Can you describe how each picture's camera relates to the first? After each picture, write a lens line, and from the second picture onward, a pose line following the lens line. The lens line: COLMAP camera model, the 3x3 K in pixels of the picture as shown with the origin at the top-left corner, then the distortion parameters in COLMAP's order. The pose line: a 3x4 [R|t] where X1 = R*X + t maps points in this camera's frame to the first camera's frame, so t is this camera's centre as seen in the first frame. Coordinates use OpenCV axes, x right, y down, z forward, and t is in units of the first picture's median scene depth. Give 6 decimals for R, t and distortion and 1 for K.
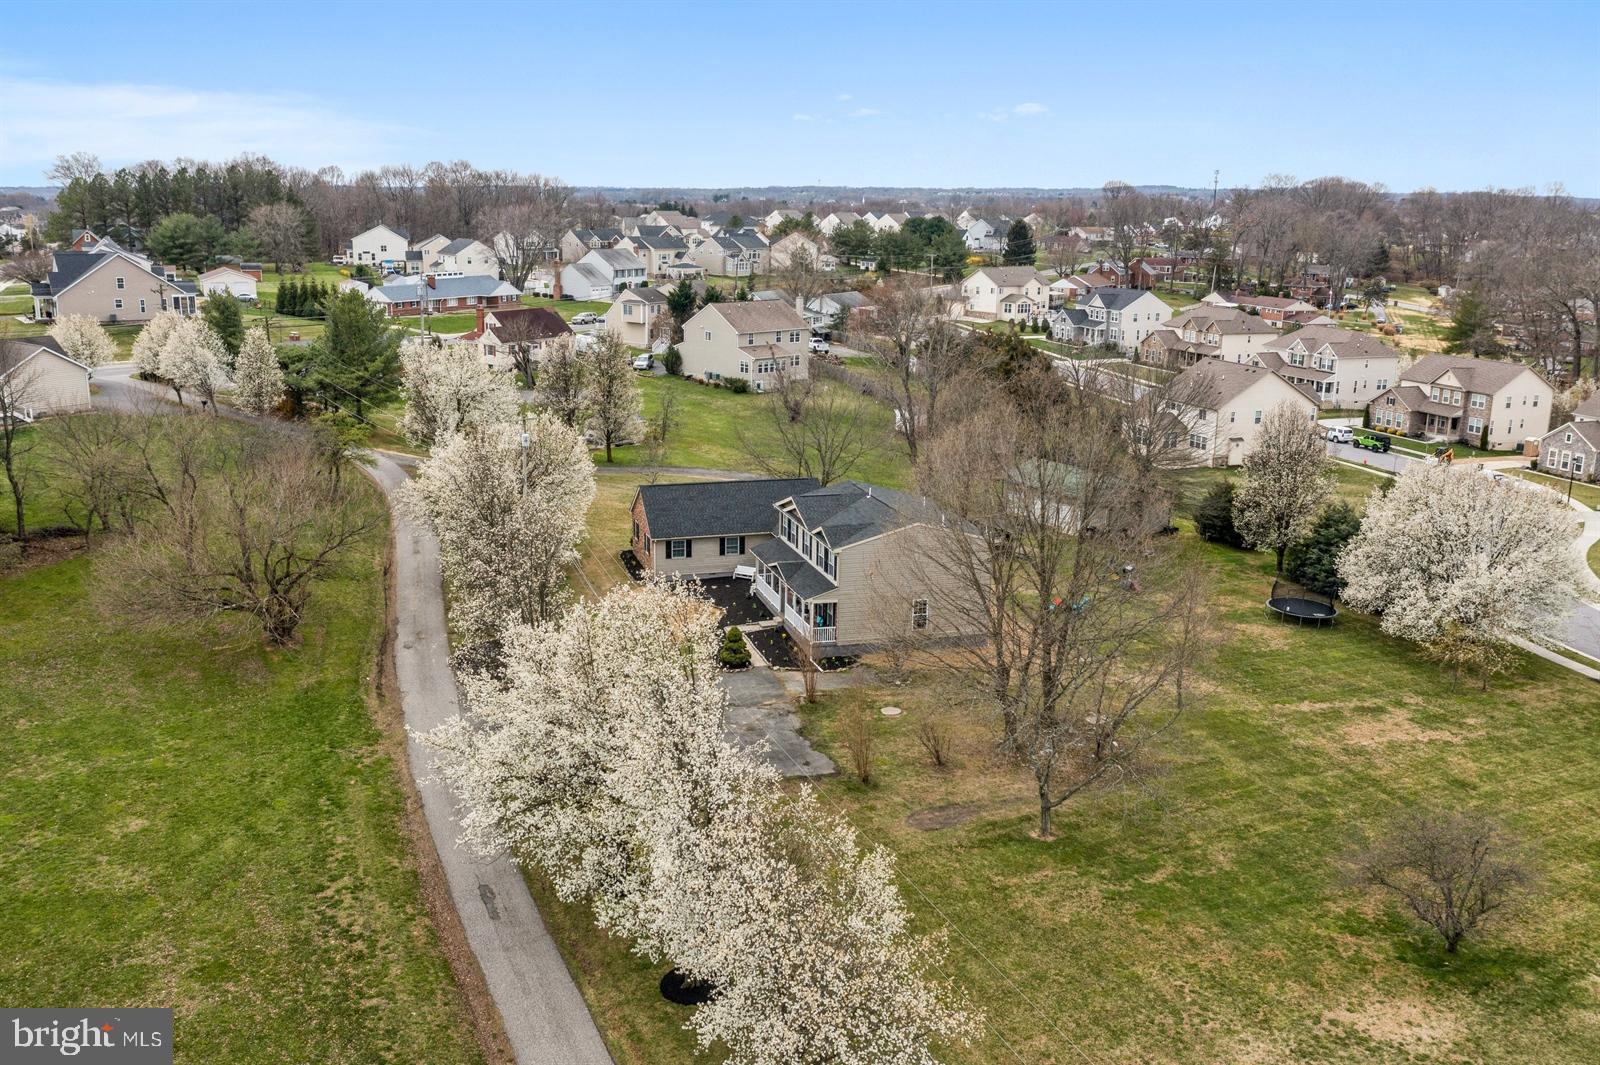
lens RADIAL K [[1376.0, 0, 800.0], [0, 1376.0, 532.5], [0, 0, 1]] dist [-0.017757, 0.001561]
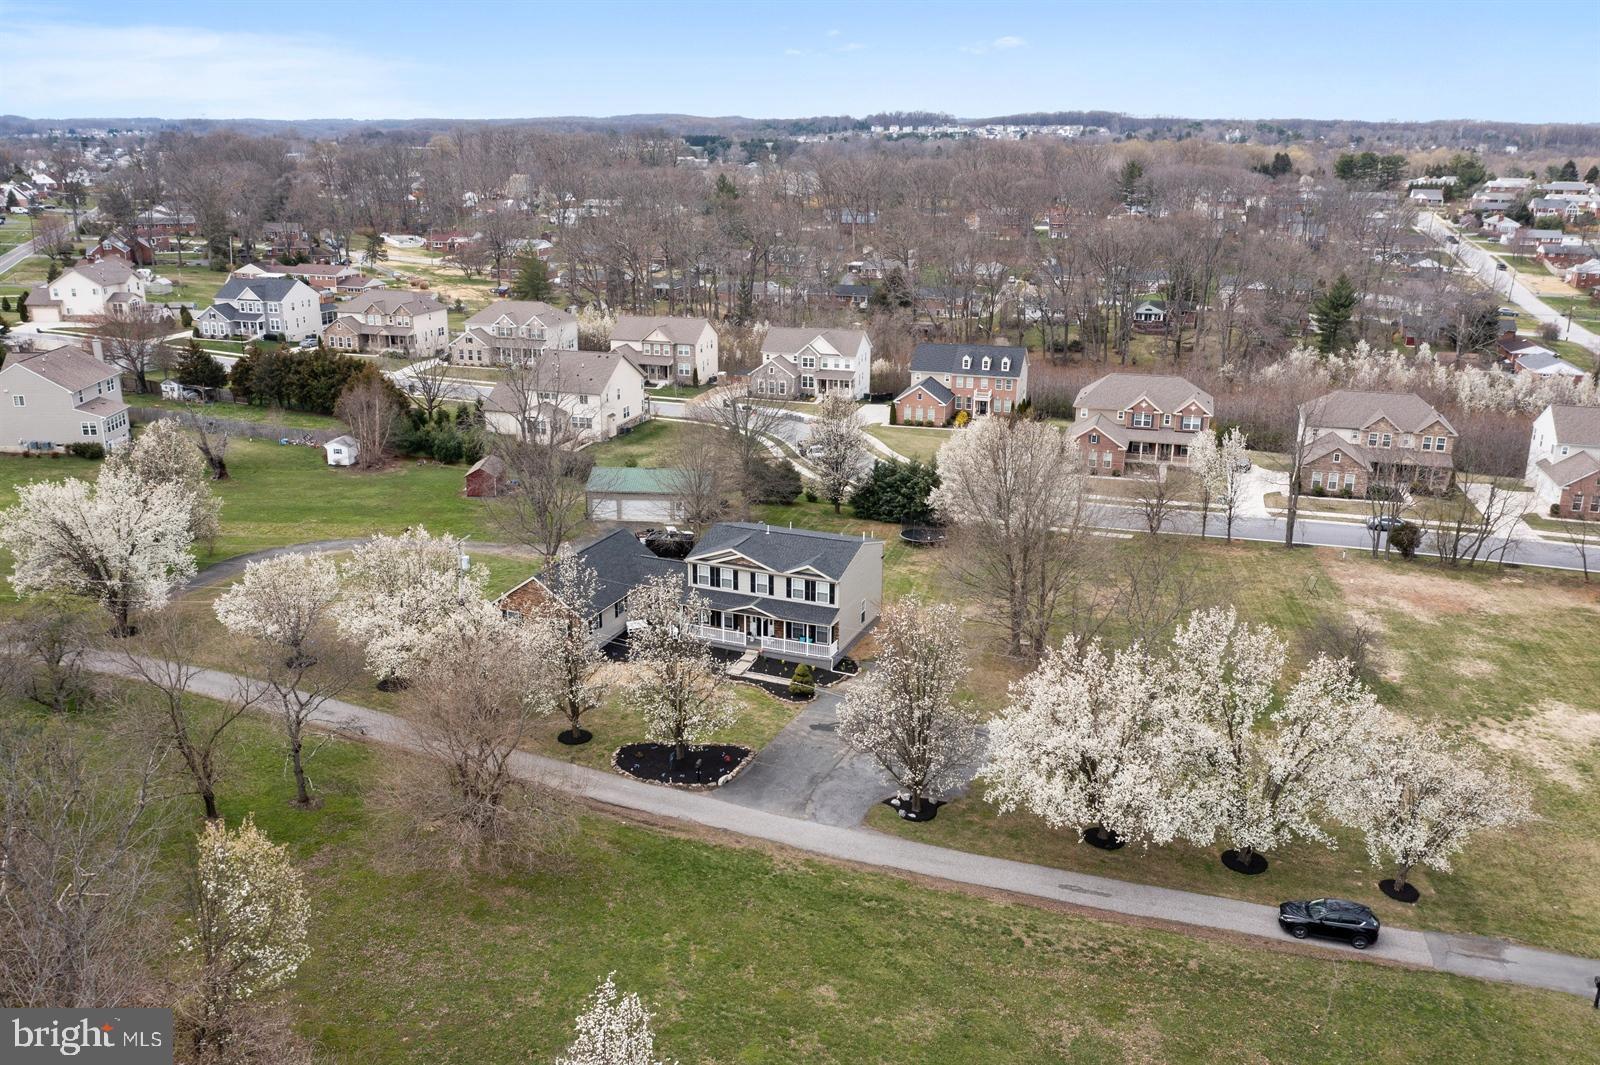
lens RADIAL K [[1298.8, 0, 800.0], [0, 1298.8, 532.5], [0, 0, 1]] dist [-0.022783, -0.001567]
pose [[0.633271, -0.242269, 0.735033, -0.734681], [0.190717, 0.969303, 0.155172, -0.188702], [-0.750063, 0.041917, 0.660036, 0.210128]]
